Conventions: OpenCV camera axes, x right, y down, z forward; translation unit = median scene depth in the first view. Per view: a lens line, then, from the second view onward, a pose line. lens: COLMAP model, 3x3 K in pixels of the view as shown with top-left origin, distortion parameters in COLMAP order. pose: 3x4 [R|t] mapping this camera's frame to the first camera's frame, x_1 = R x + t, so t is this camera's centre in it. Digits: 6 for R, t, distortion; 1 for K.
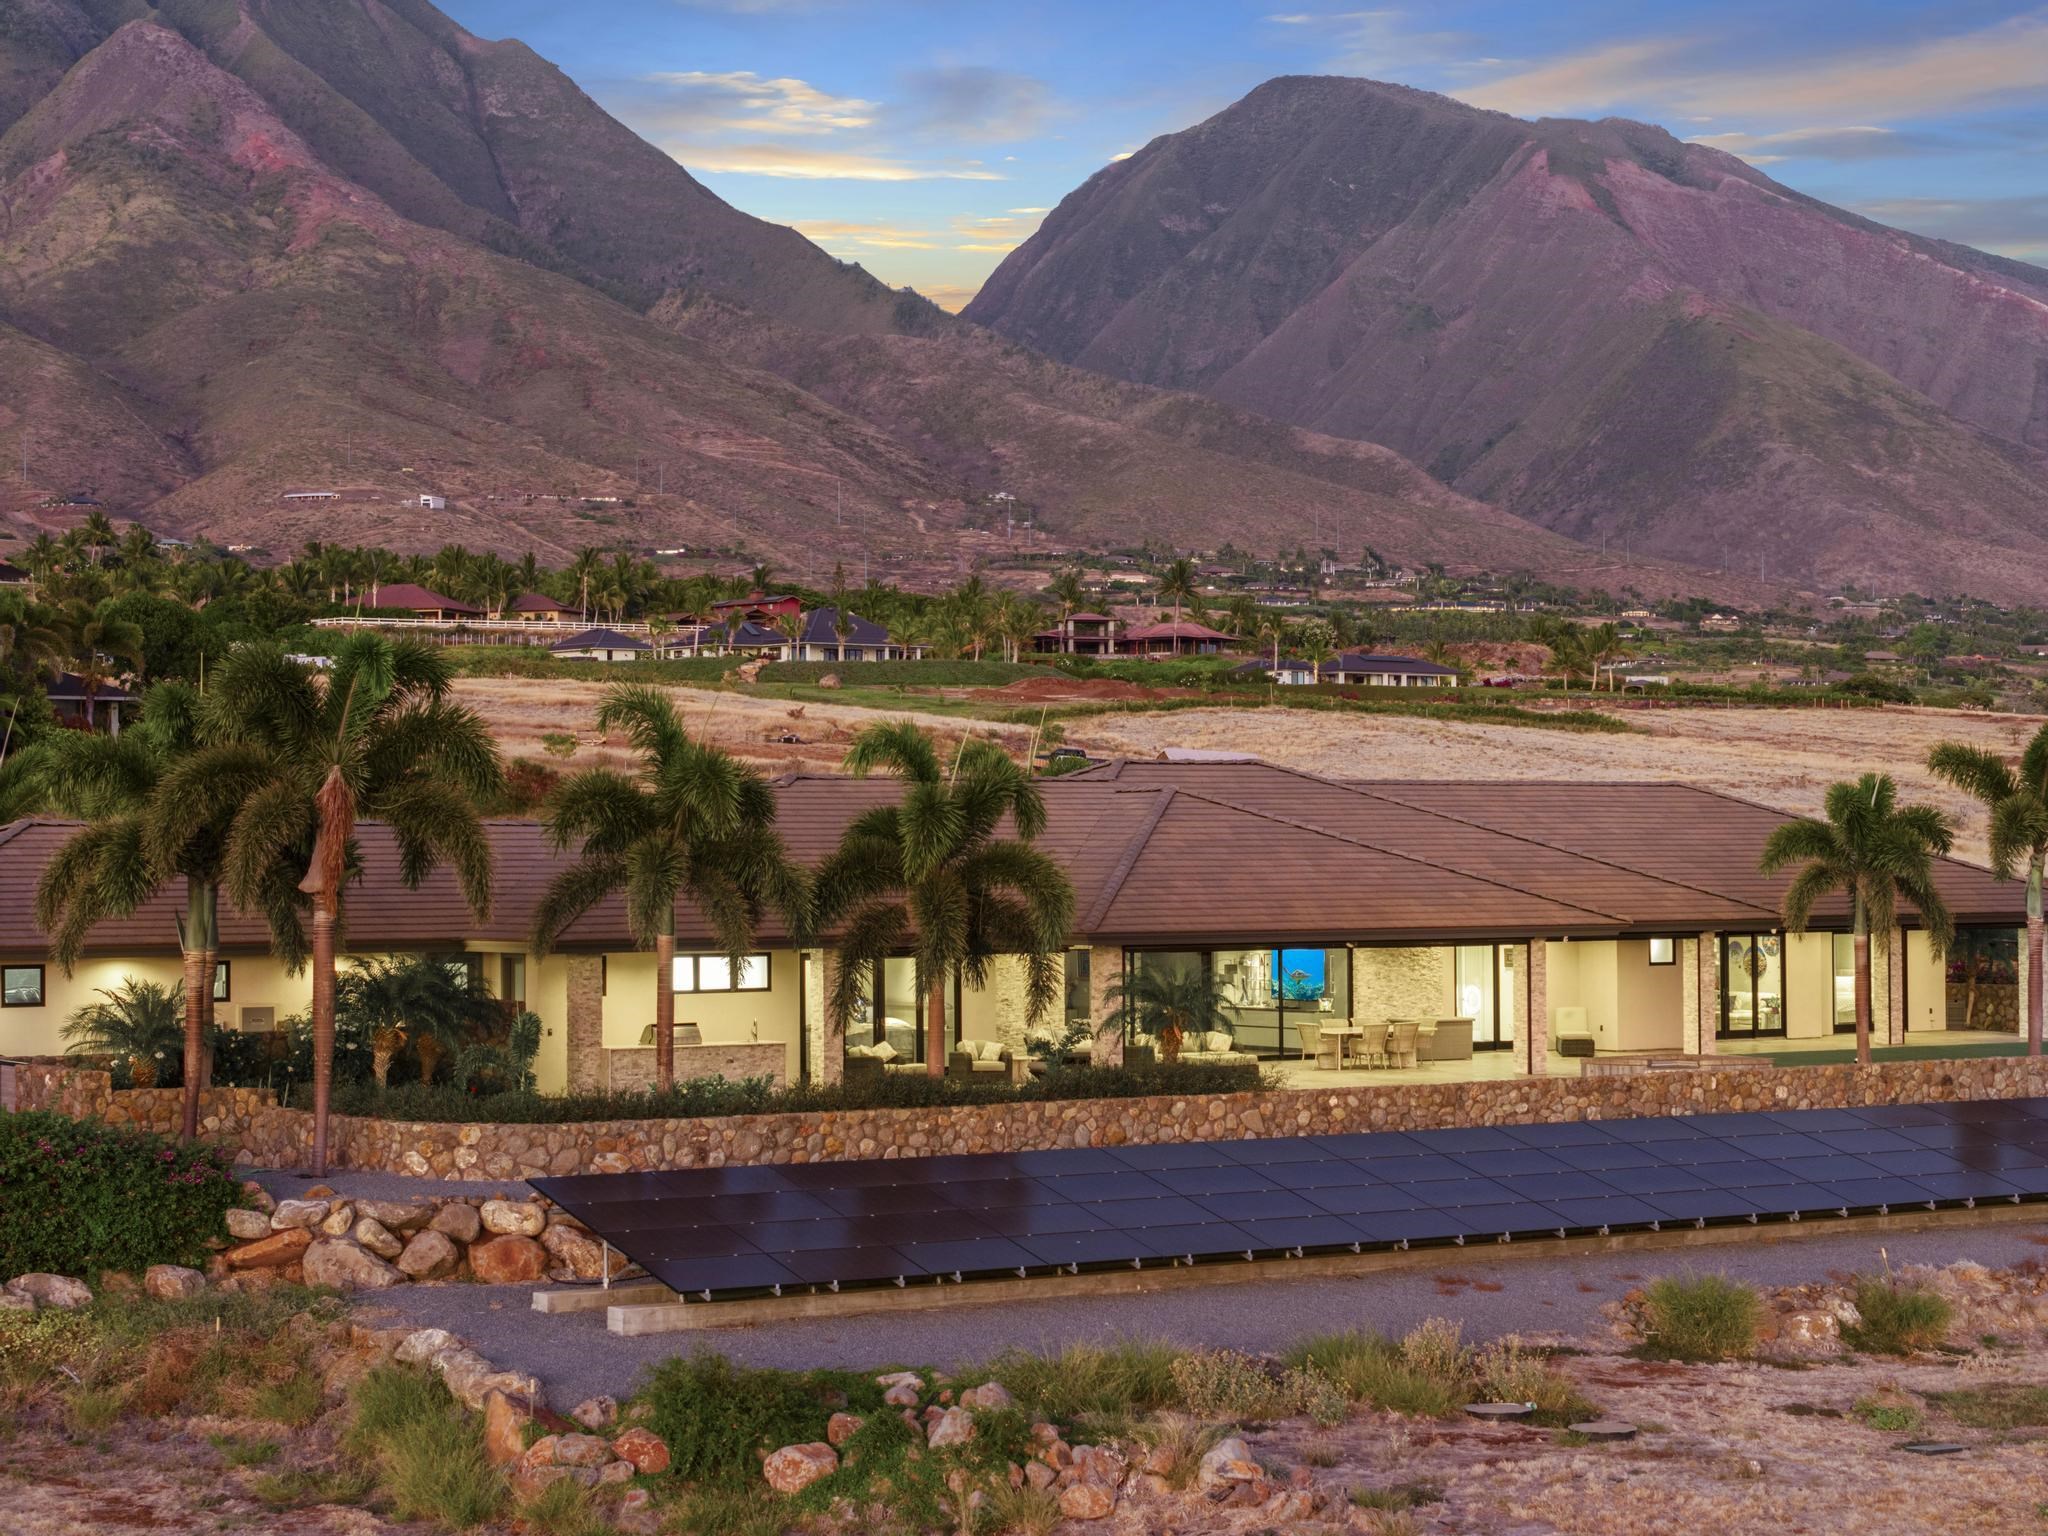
lens RADIAL K [[4099.0, 0, 1024.0], [0, 4099.0, 768.0], [0, 0, 1]] dist [-0.077691, 0.491263]
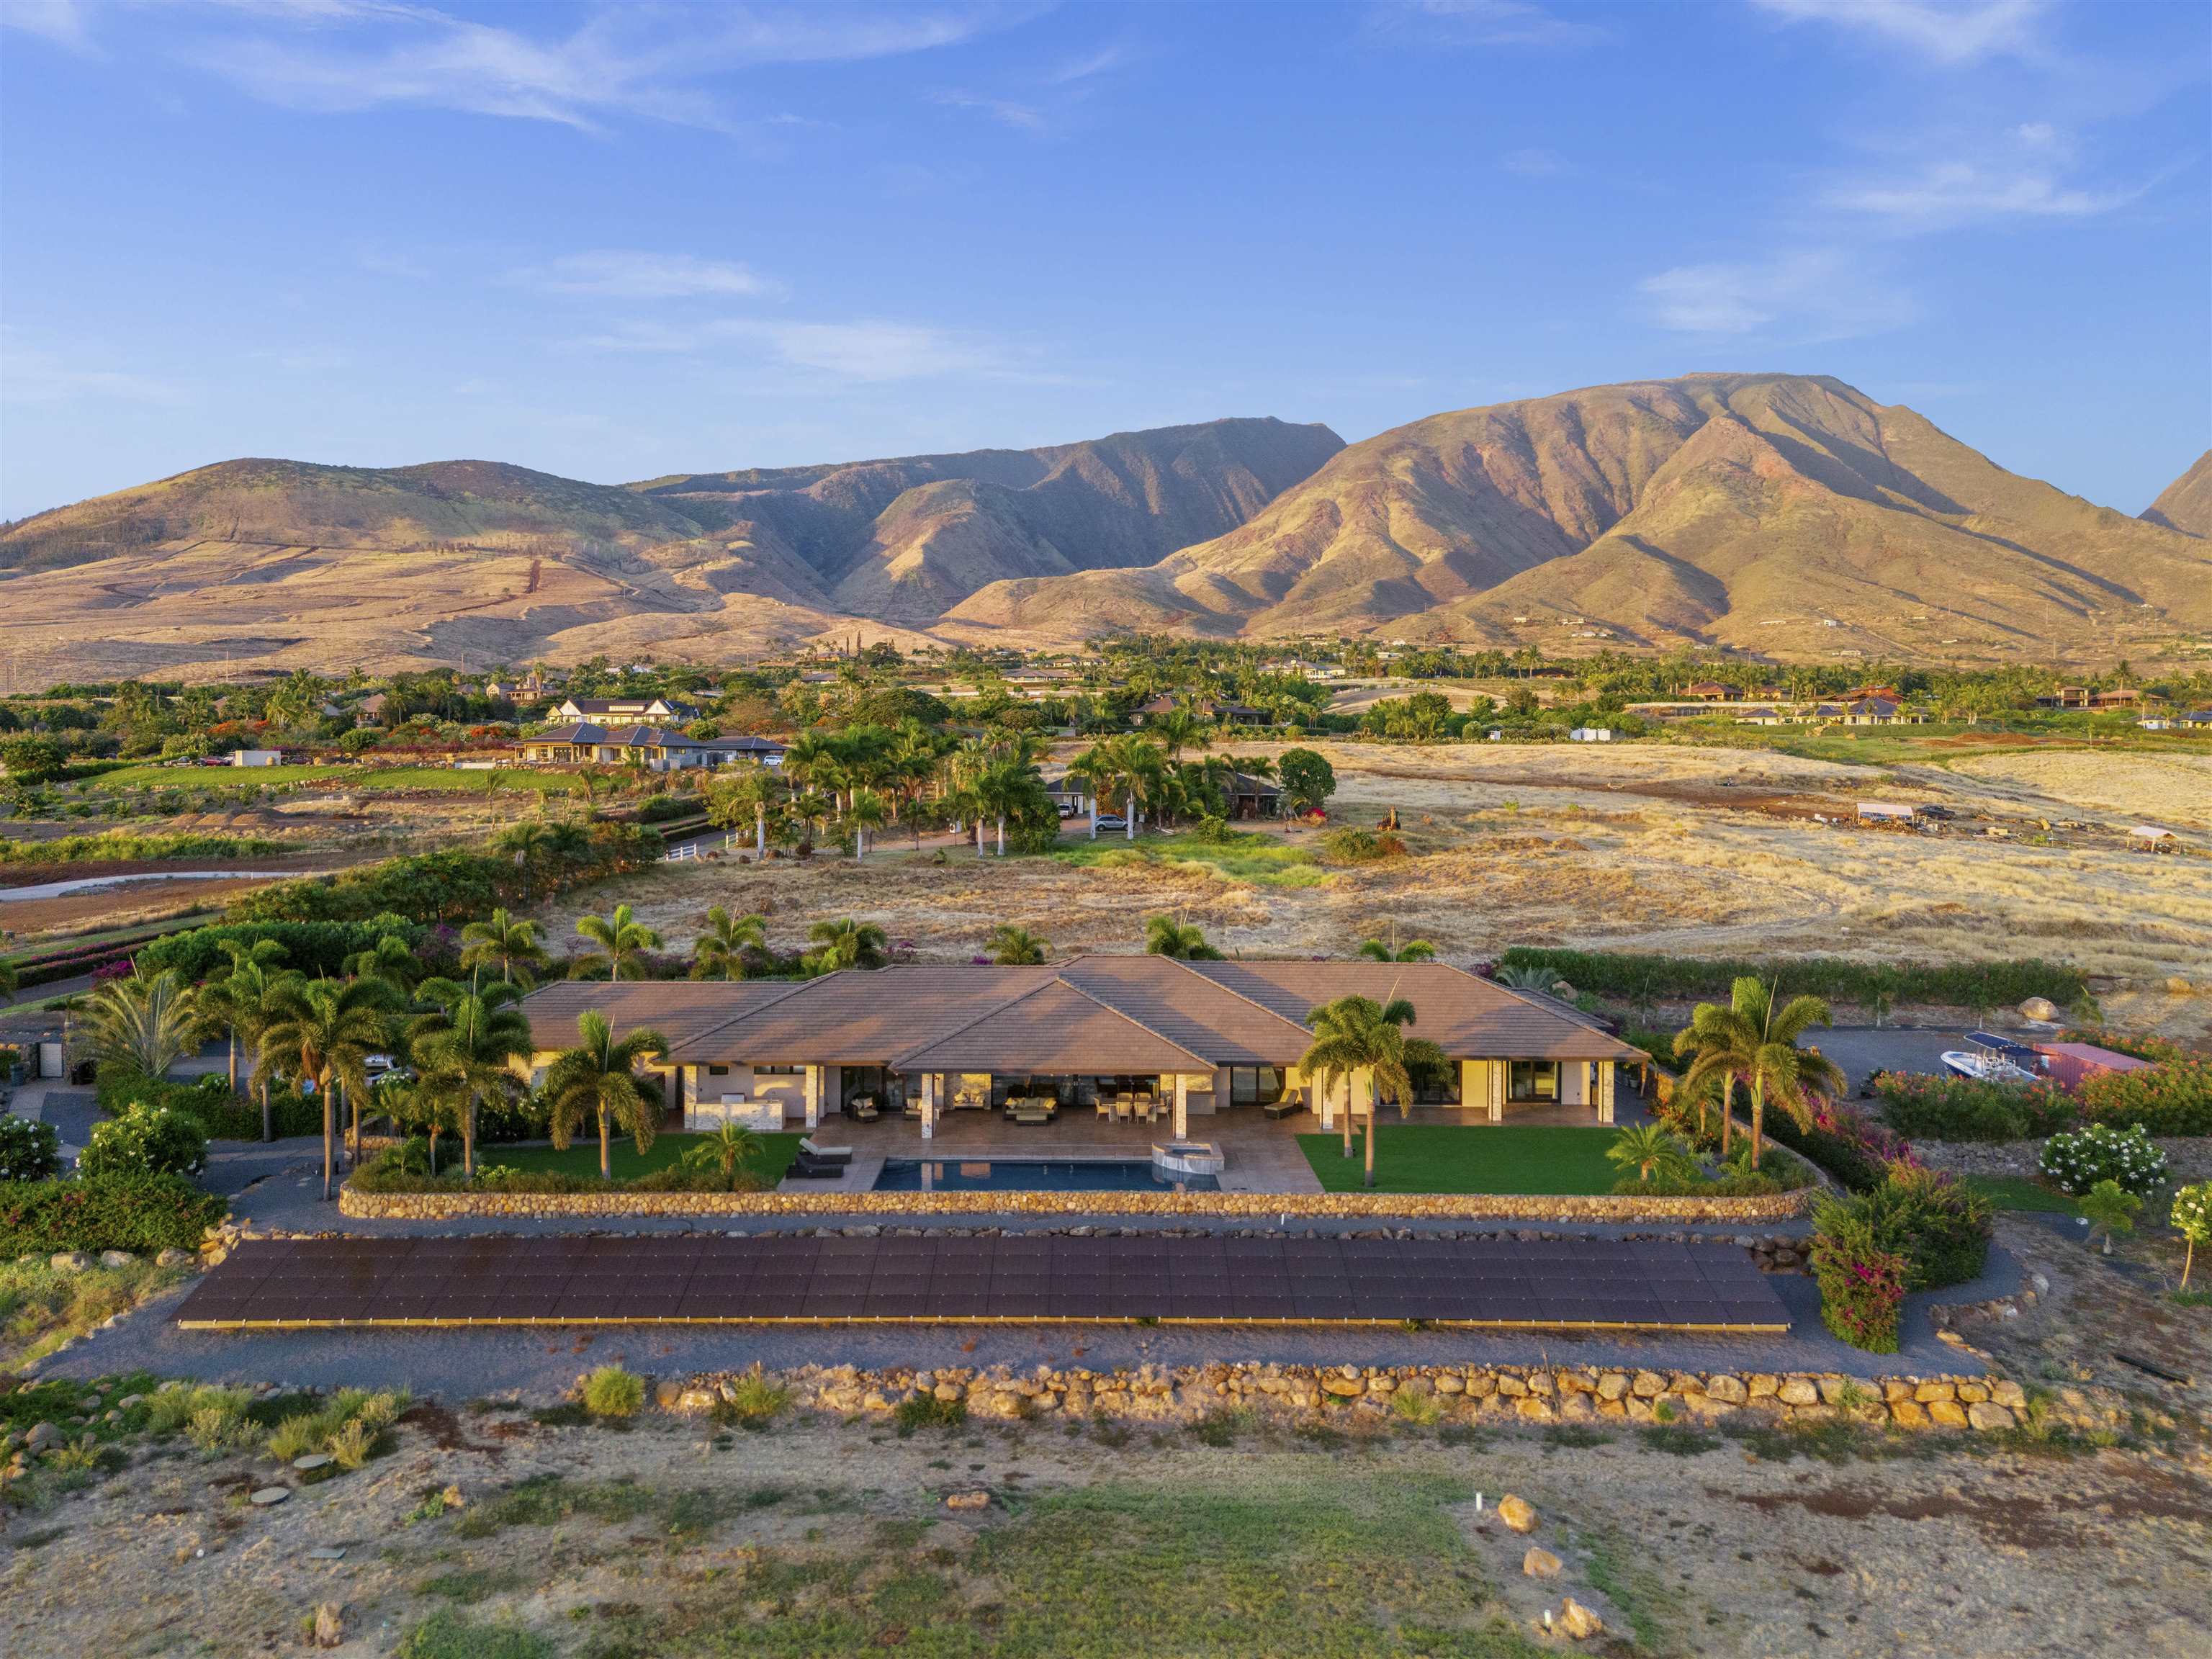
lens RADIAL K [[1642.5, 0, 1106.0], [0, 1642.5, 829.5], [0, 0, 1]] dist [0.056795, -0.044234]
pose [[0.839592, 0.027703, -0.542510, 0.556475], [0.003498, 0.998402, 0.056396, -0.129859], [0.543206, -0.049247, 0.838154, 0.317944]]
